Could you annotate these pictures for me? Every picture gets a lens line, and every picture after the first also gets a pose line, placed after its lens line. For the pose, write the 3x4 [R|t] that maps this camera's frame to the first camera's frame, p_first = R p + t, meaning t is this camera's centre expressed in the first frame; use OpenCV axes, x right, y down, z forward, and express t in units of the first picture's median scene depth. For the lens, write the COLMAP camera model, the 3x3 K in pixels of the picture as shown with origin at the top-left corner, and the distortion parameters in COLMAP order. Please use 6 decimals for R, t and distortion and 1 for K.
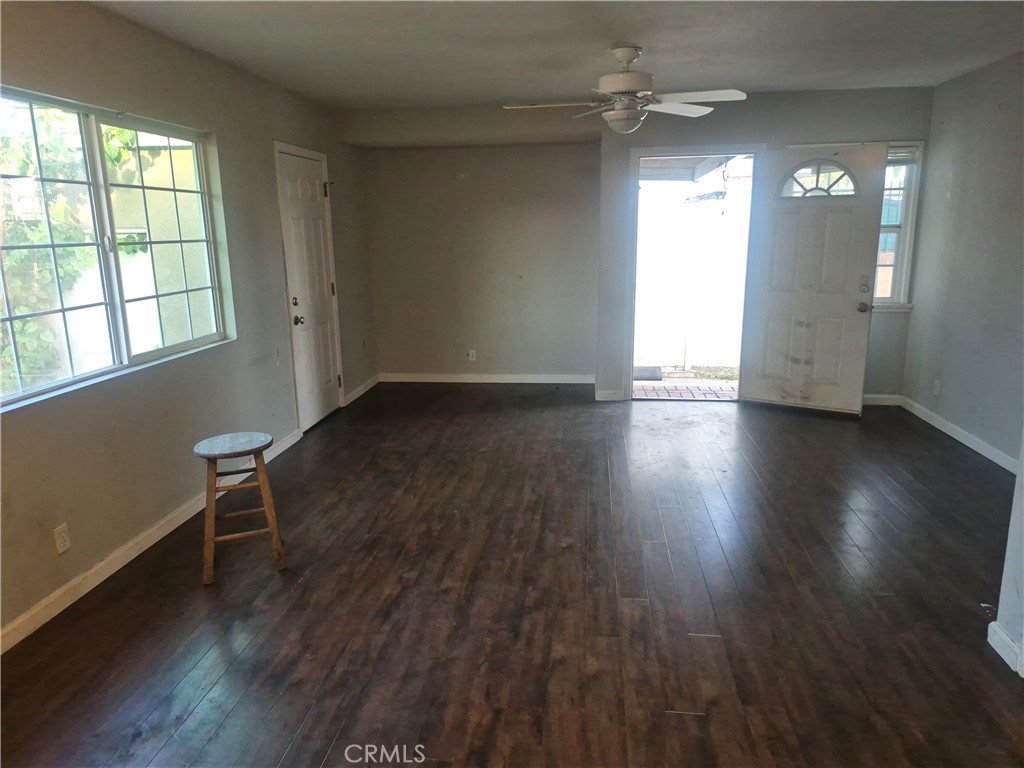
lens RADIAL K [[696.9, 0, 512.0], [0, 696.9, 384.0], [0, 0, 1]] dist [0.057297, -0.095253]
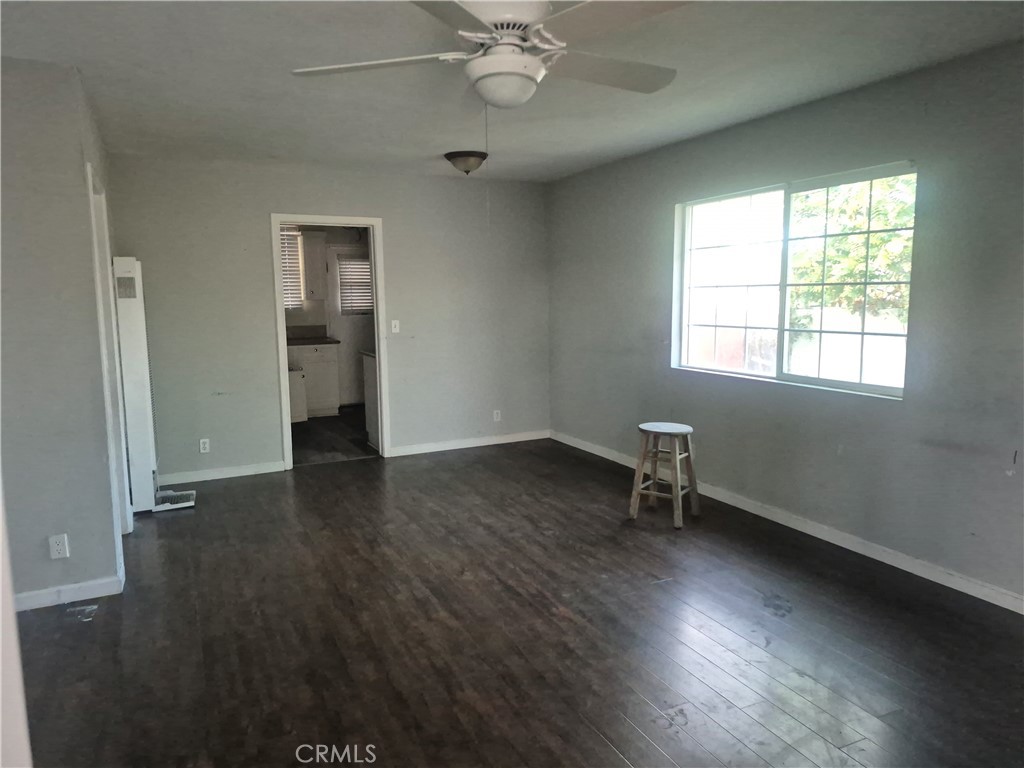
lens RADIAL K [[696.9, 0, 512.0], [0, 696.9, 384.0], [0, 0, 1]] dist [0.057297, -0.095253]
pose [[-0.844612, 0.094227, -0.527021, 0.556605], [-0.094190, 0.942883, 0.319530, -0.391755], [0.527028, 0.319519, -0.787496, 1.803321]]
